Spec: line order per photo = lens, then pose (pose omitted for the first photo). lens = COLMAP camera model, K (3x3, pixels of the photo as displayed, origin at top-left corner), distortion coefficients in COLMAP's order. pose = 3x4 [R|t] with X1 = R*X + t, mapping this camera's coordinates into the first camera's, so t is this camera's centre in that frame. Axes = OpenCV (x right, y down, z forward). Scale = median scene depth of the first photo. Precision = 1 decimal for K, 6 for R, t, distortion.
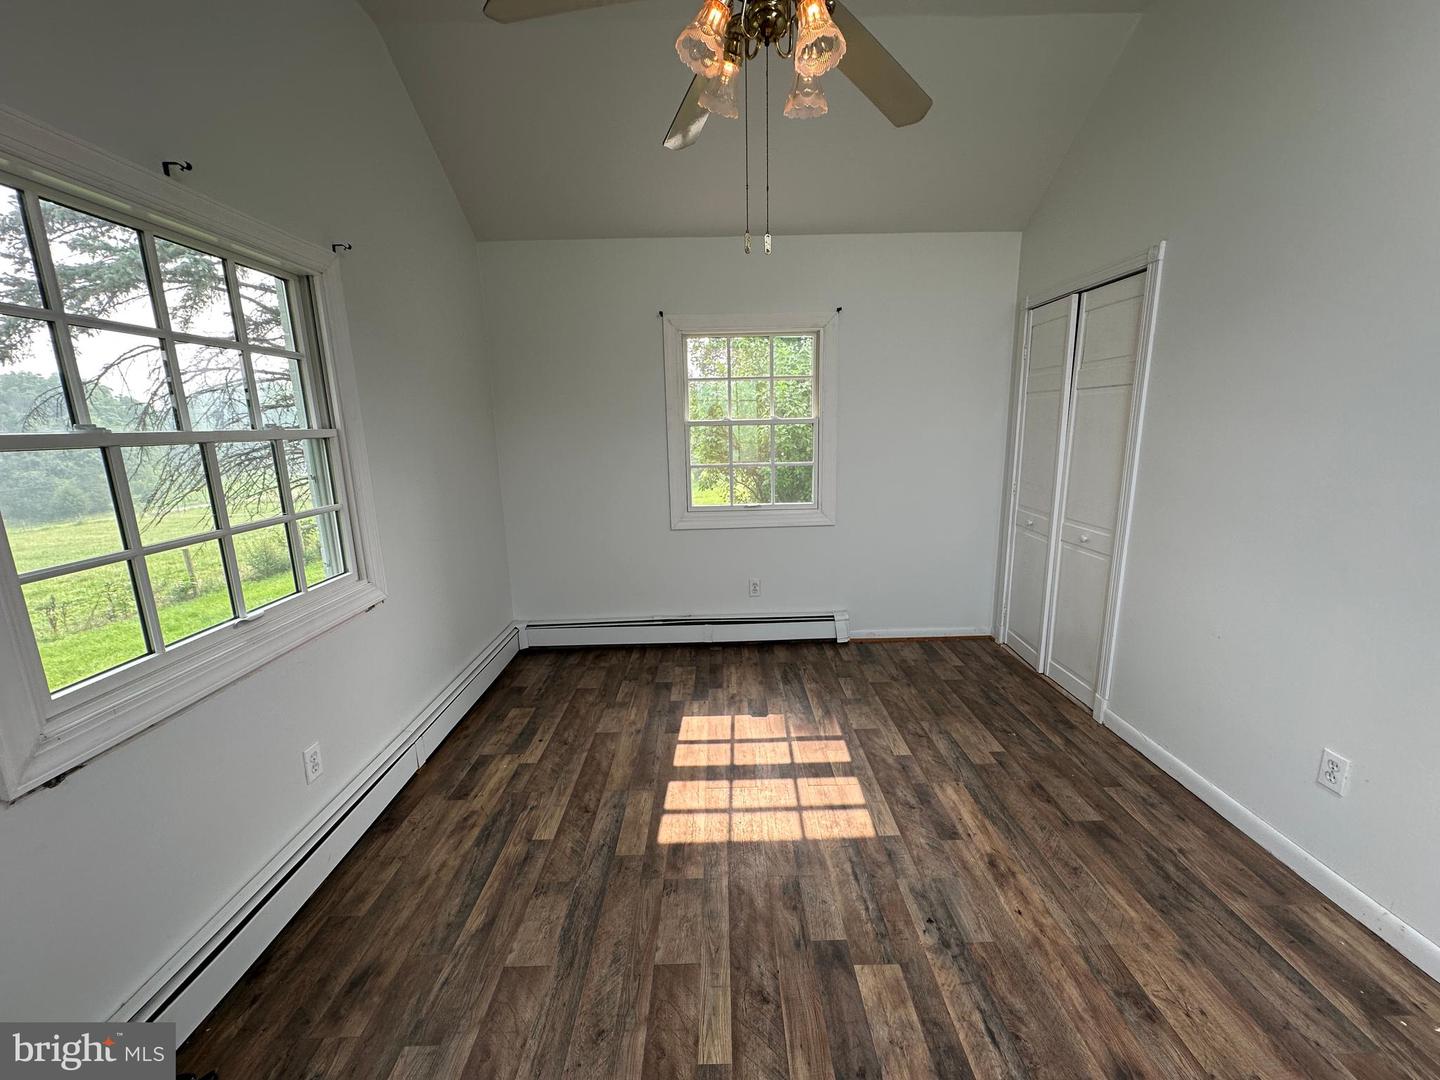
lens RADIAL K [[572.2, 0, 716.3], [0, 572.2, 535.8], [0, 0, 1]] dist [-0.001100, 0.000389]
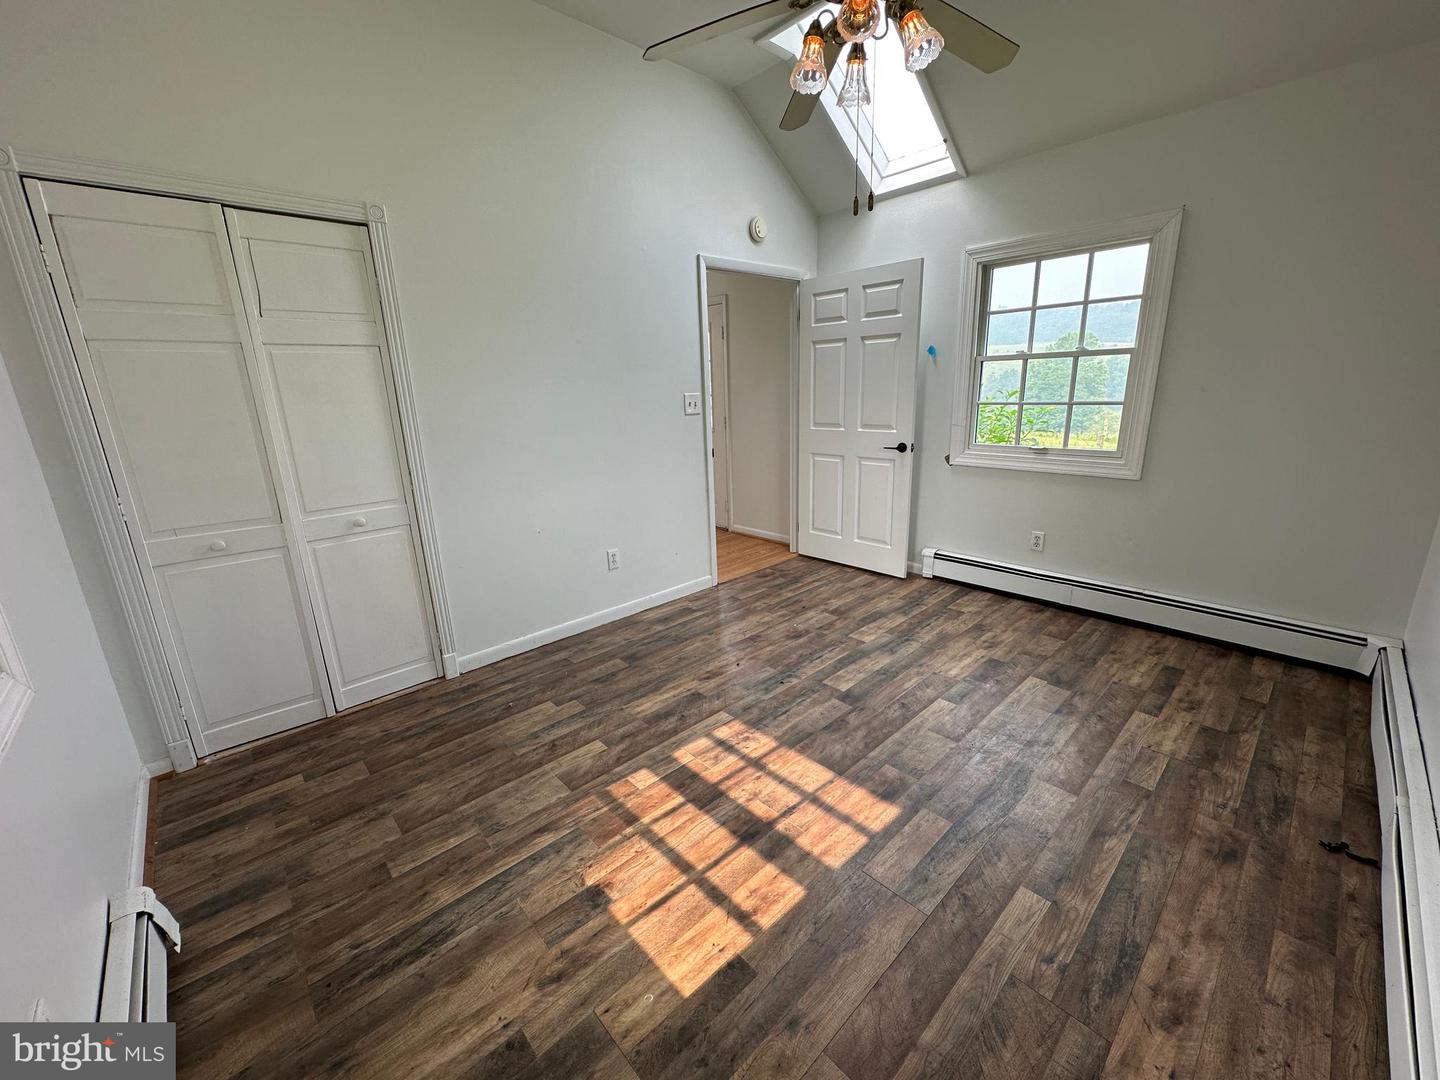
lens RADIAL K [[572.2, 0, 716.3], [0, 572.2, 535.8], [0, 0, 1]] dist [-0.001100, 0.000389]
pose [[-0.673779, -0.144618, 0.724643, -0.464293], [0.189743, 0.913919, 0.358816, -0.242402], [-0.714157, 0.379259, -0.588339, 1.459113]]
